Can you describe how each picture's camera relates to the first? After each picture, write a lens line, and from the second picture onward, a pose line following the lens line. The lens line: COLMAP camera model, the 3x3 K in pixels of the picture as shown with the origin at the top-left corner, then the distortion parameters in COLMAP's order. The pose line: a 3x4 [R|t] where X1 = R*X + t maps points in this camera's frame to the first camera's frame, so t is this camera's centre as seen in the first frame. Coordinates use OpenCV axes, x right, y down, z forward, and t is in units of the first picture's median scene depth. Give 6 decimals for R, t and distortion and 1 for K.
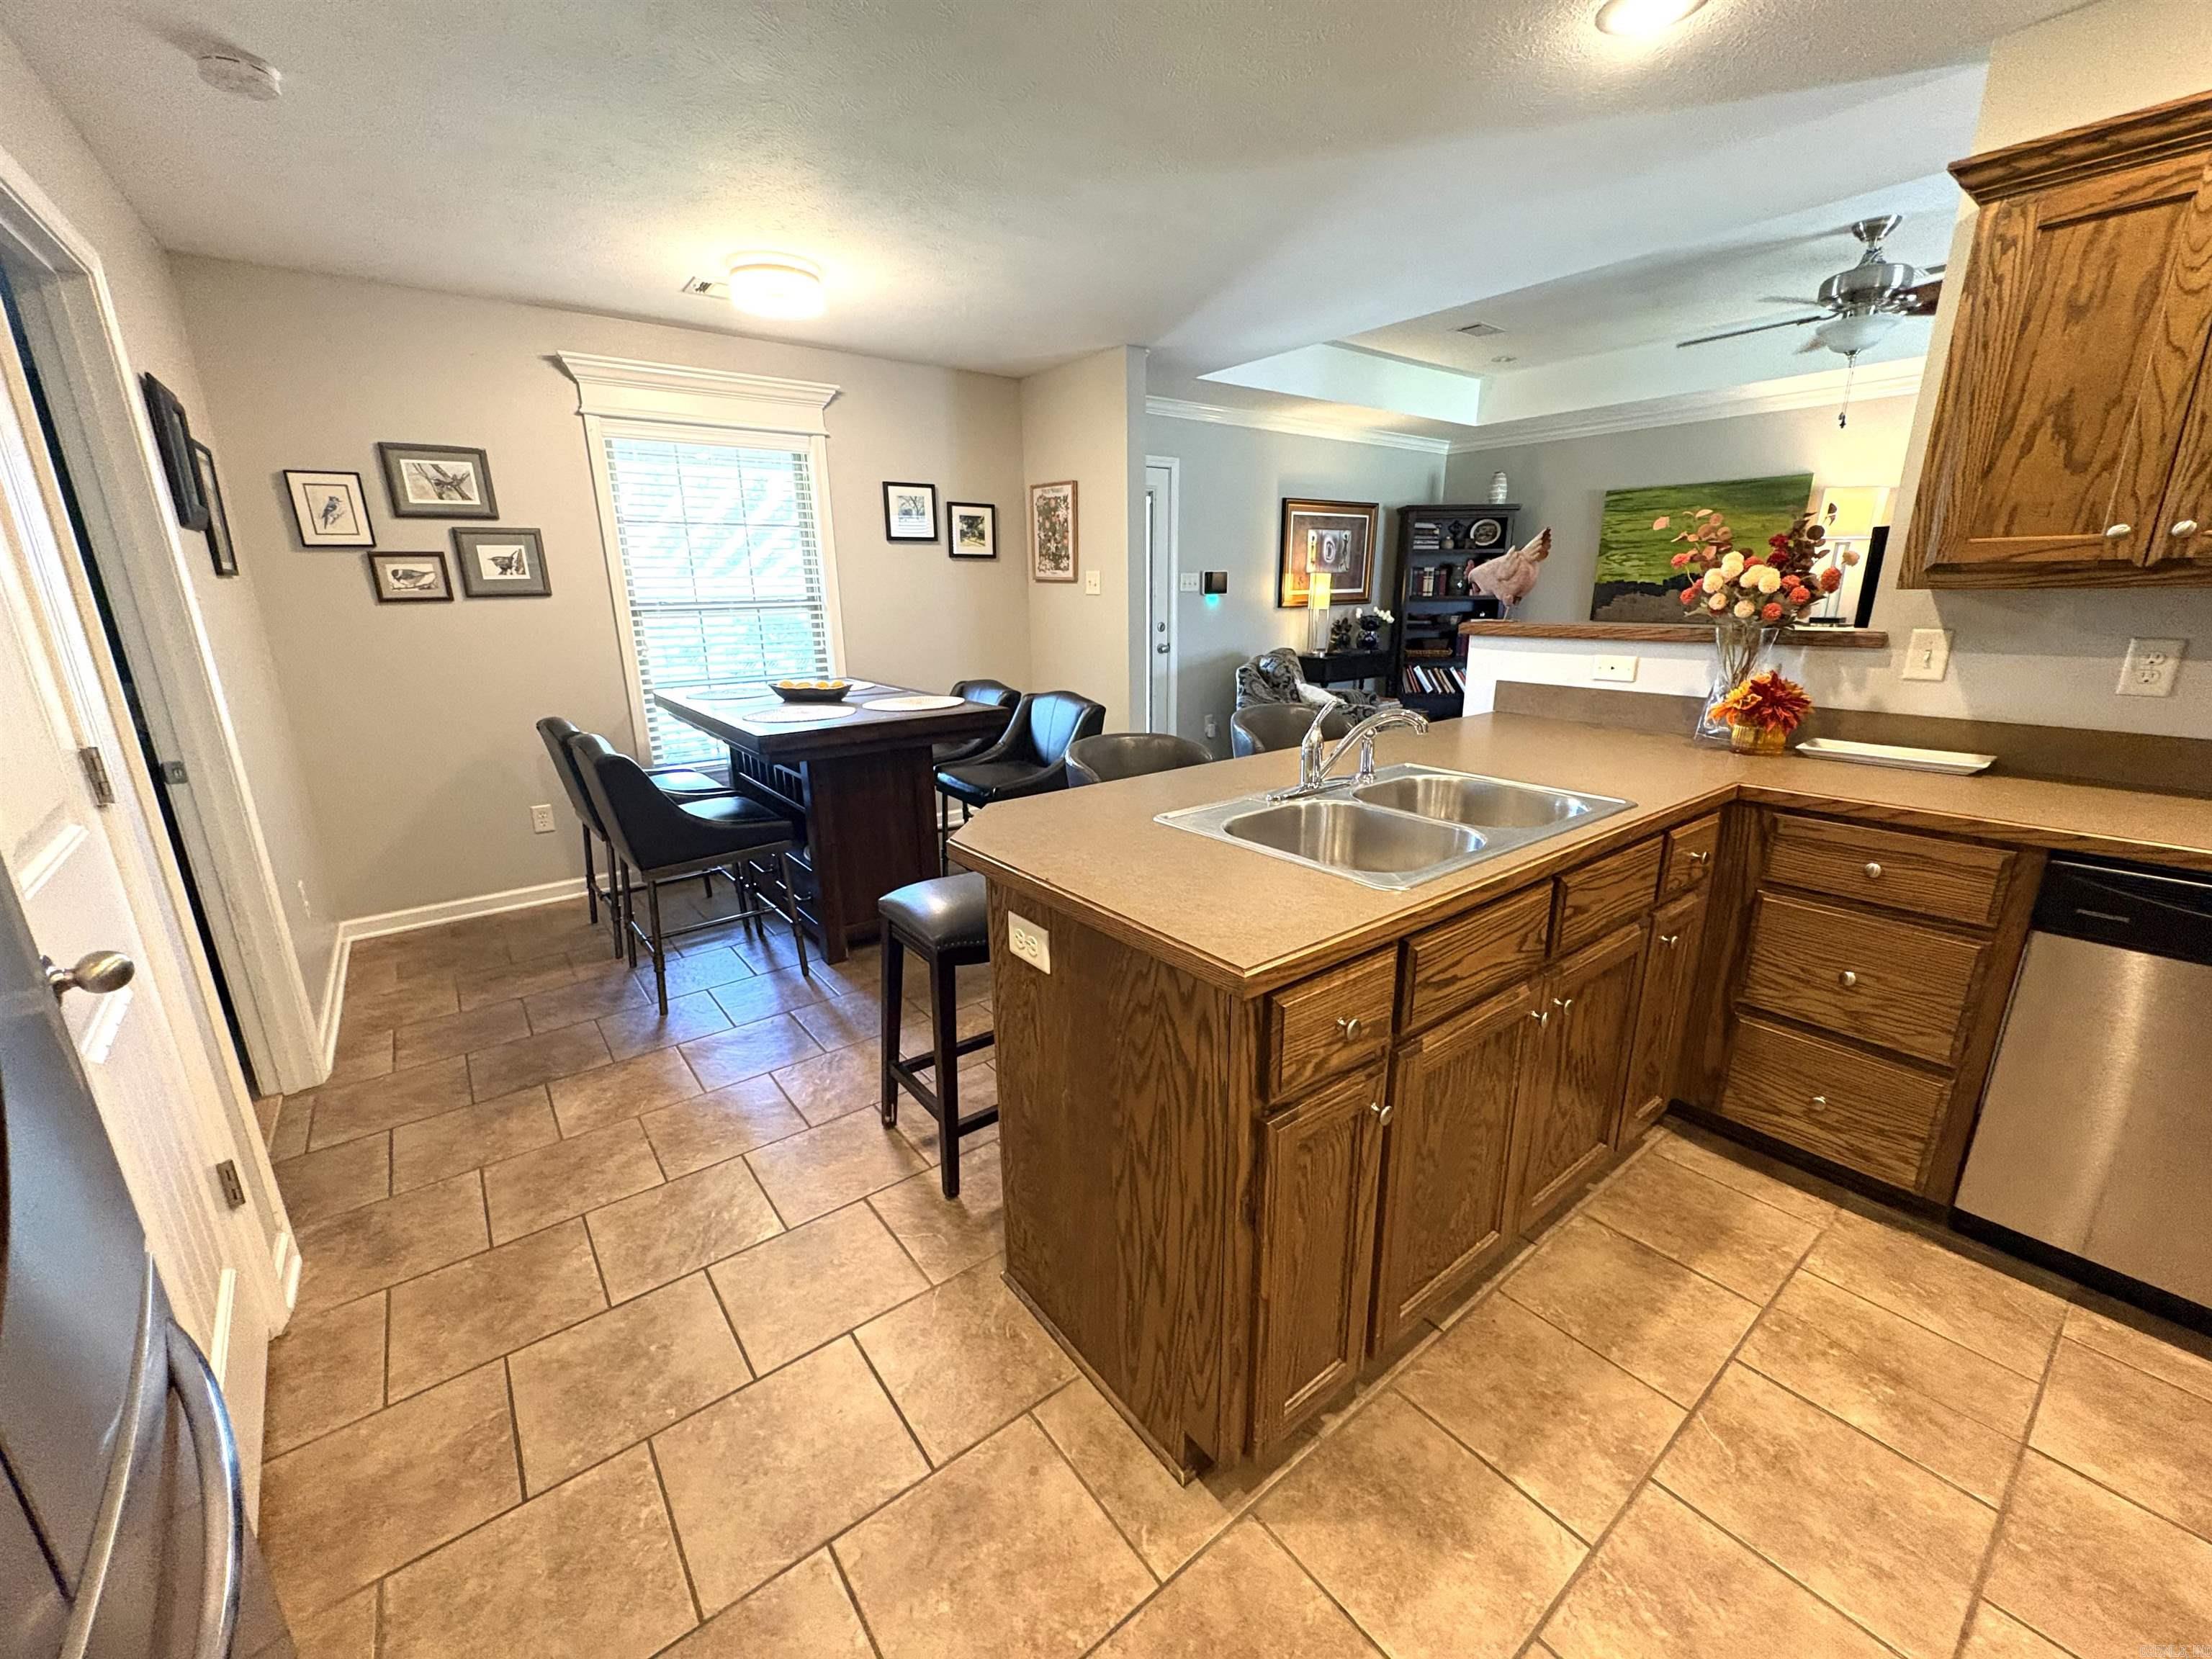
lens RADIAL K [[880.2, 0, 1106.0], [0, 880.2, 829.5], [0, 0, 1]] dist [0.000627, -0.000064]
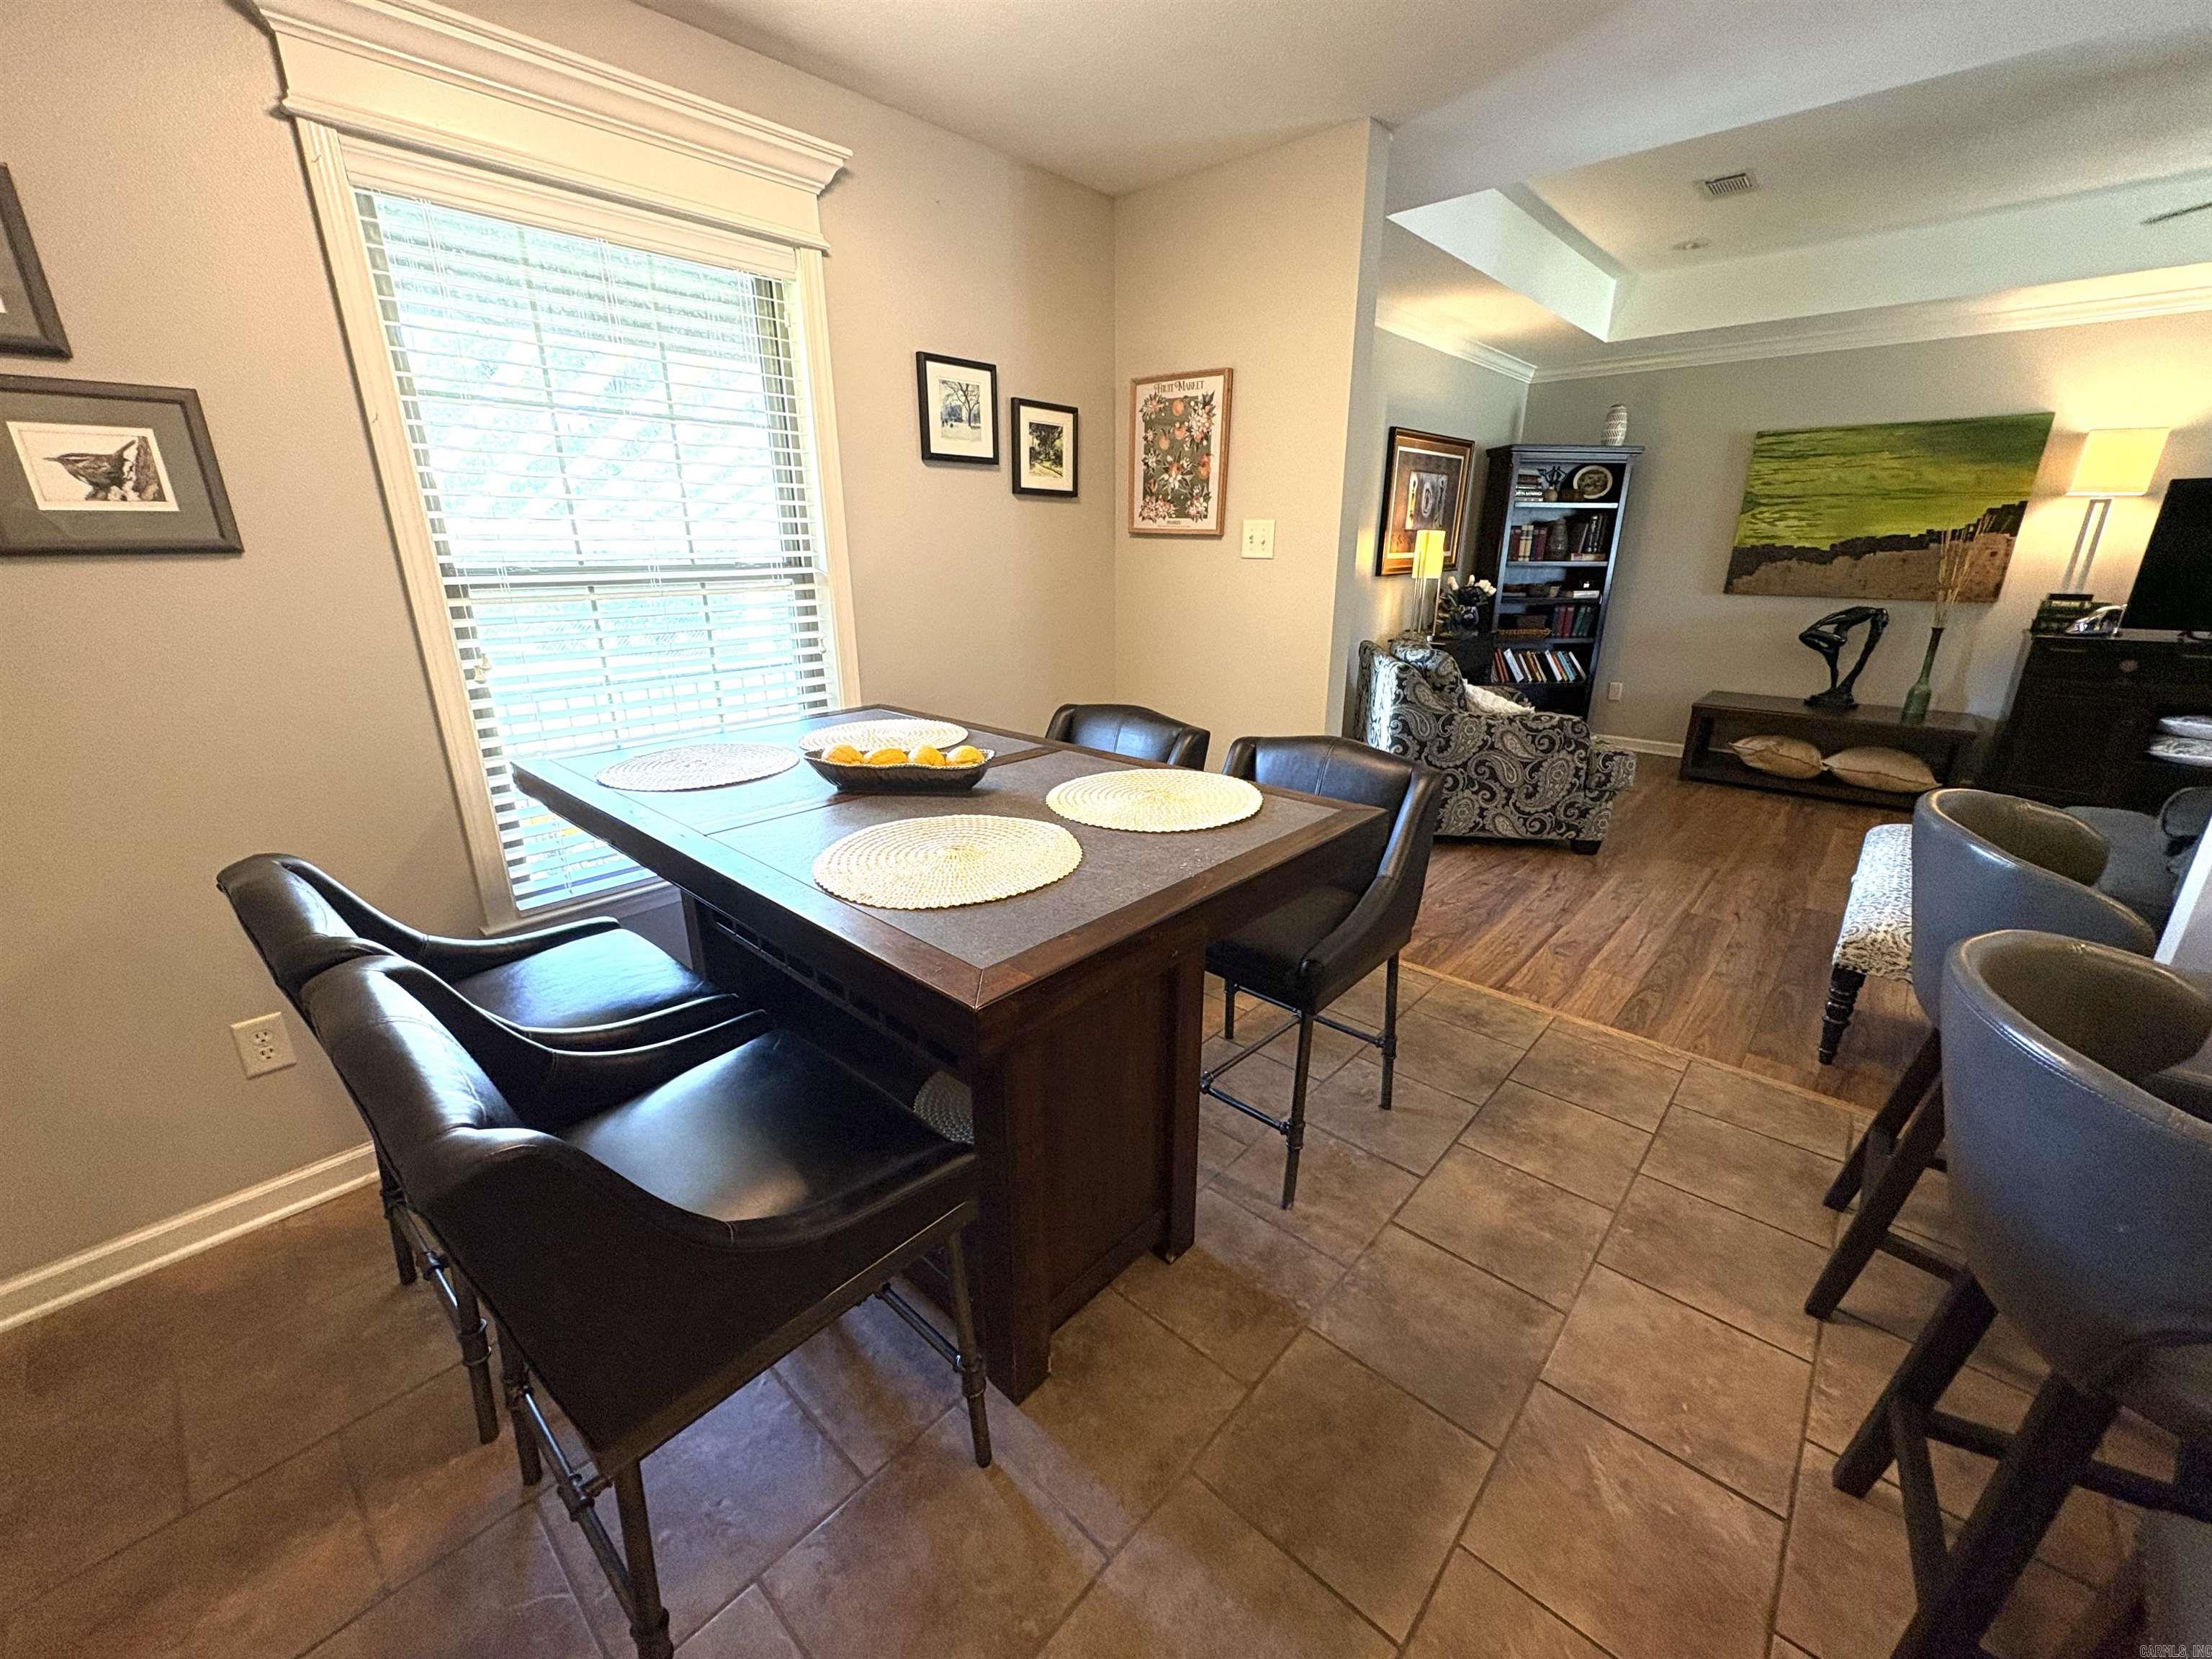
lens RADIAL K [[880.2, 0, 1106.0], [0, 880.2, 829.5], [0, 0, 1]] dist [0.000627, -0.000064]
pose [[0.985053, -0.042904, 0.166824, -0.356986], [0.035747, 0.998317, 0.045668, -0.165547], [-0.168503, -0.039022, 0.984928, 0.611321]]
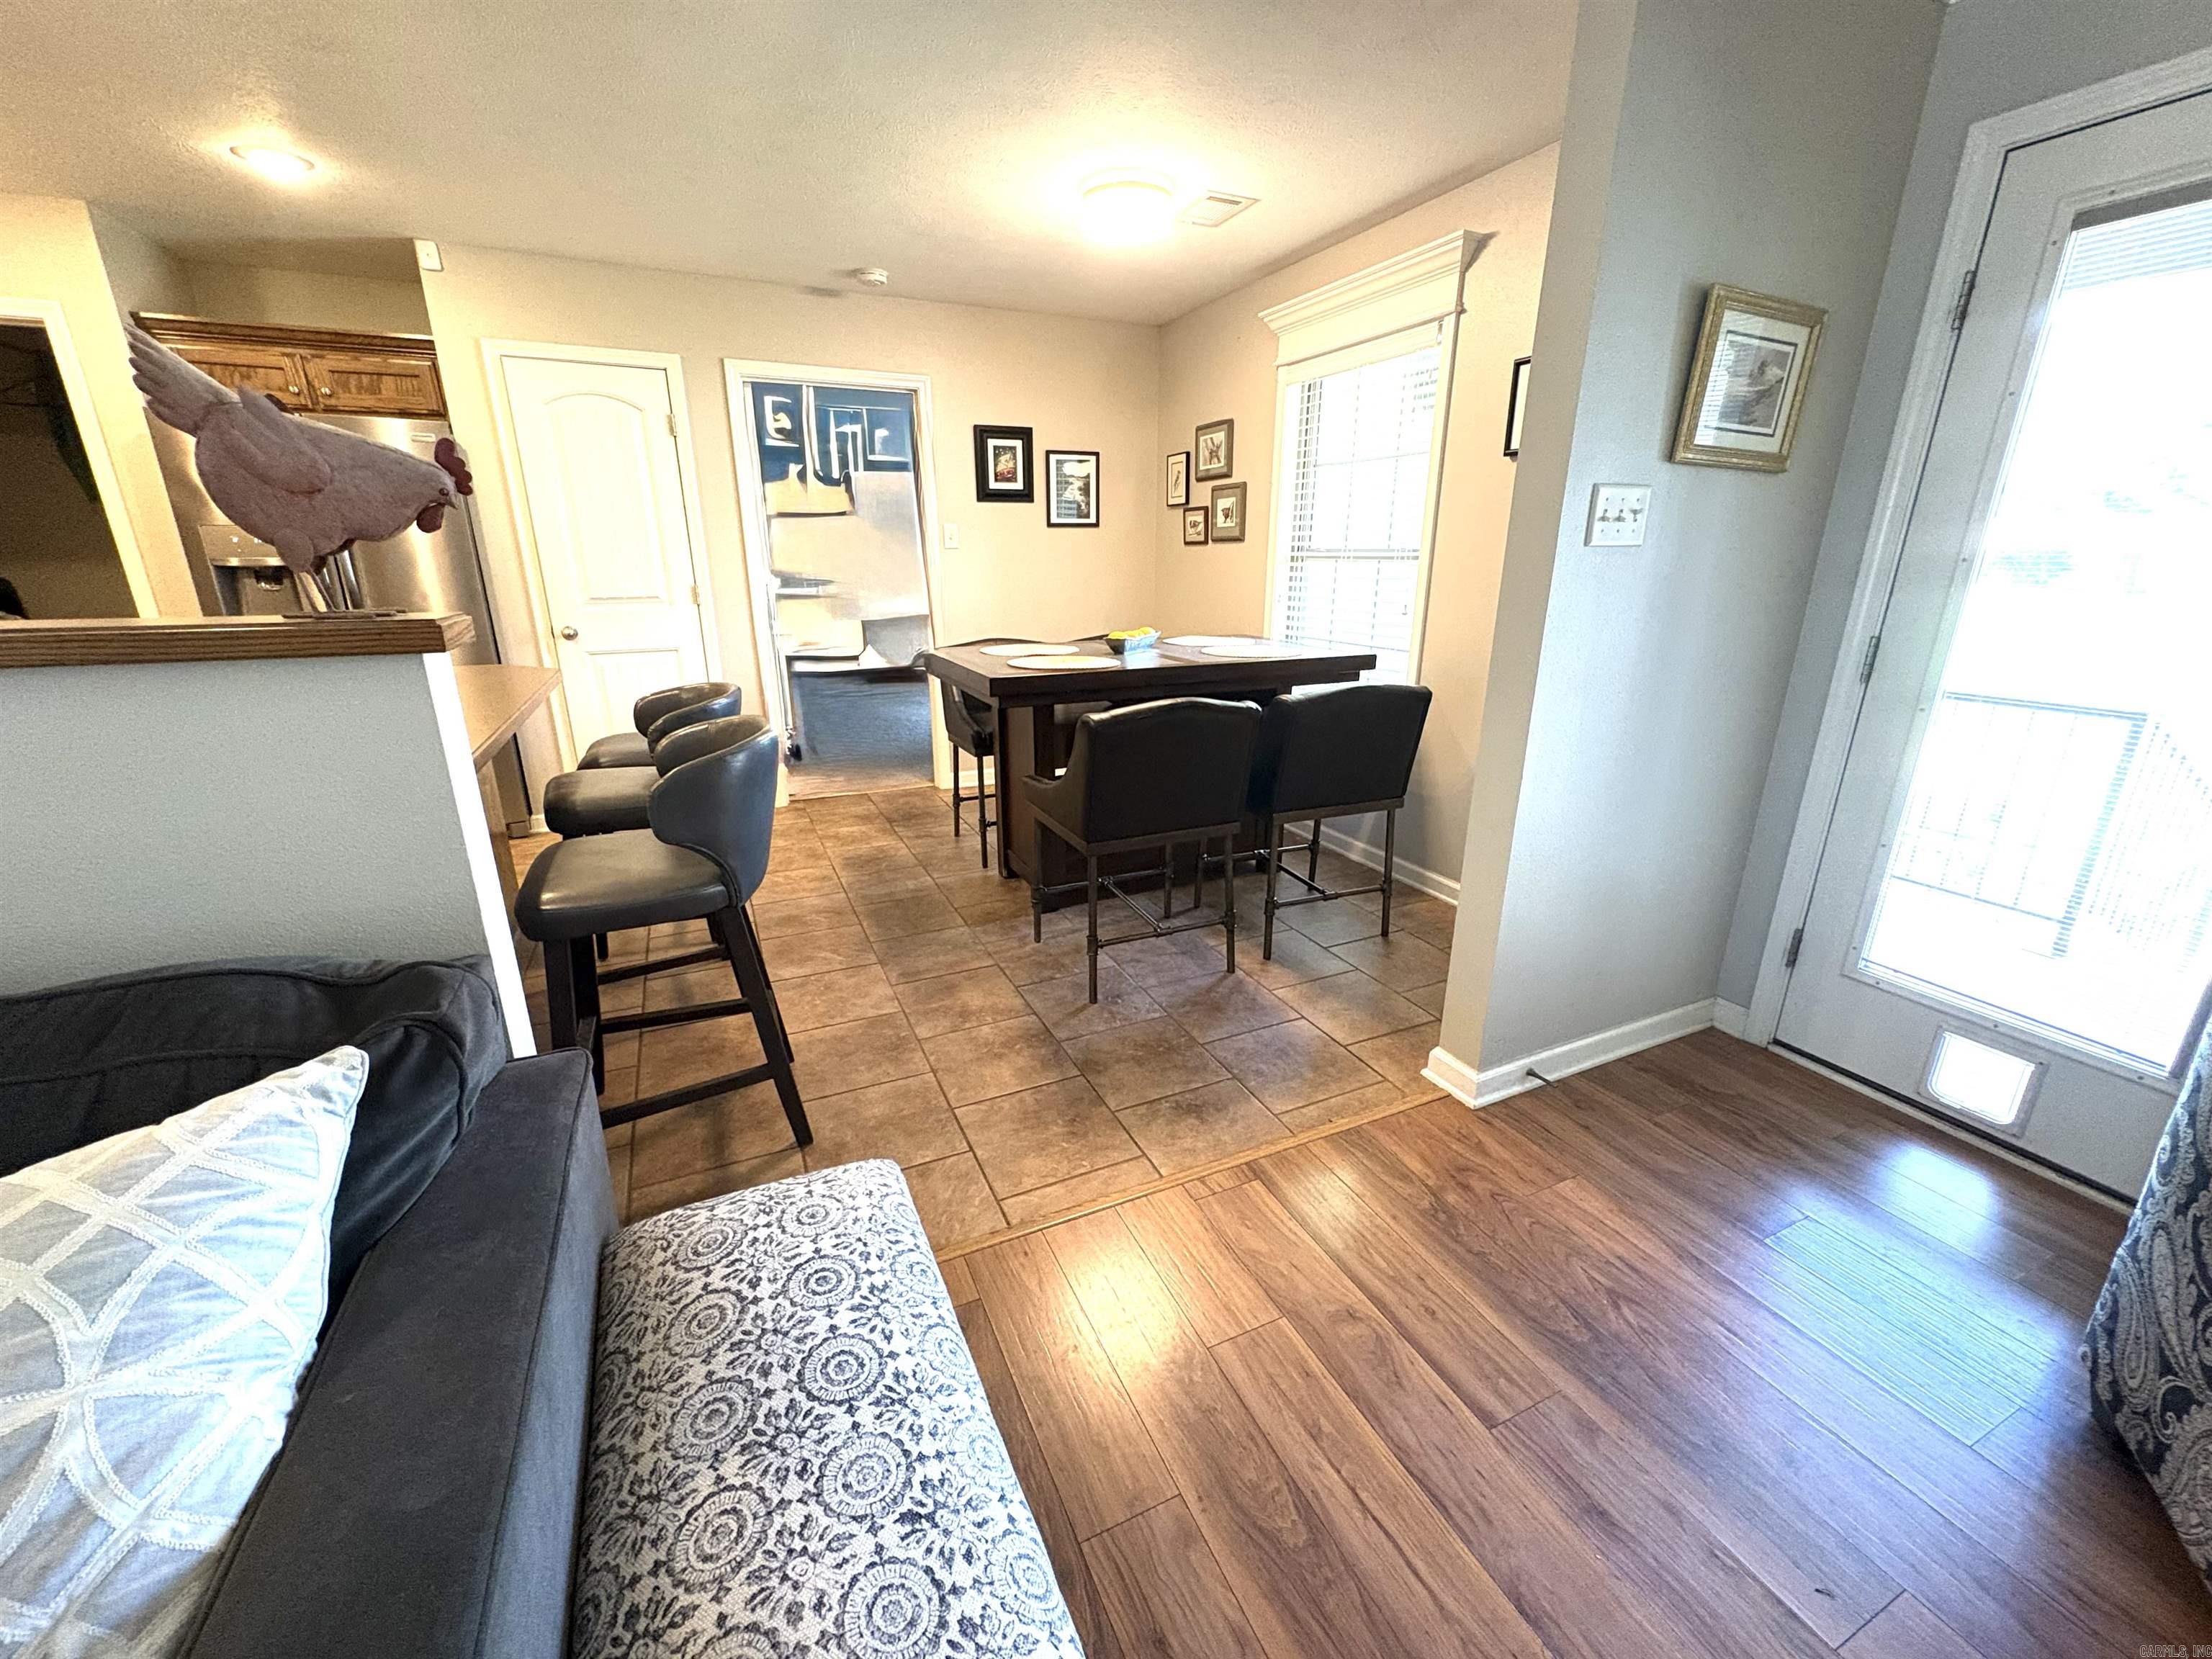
lens RADIAL K [[881.5, 0, 1109.1], [0, 881.5, 830.7], [0, 0, 1]] dist [0.001144, -0.000060]
pose [[-0.217872, 0.309335, -0.925659, 0.739762], [-0.262233, 0.895012, 0.360815, -0.365700], [0.940088, 0.321350, -0.113880, 1.344399]]
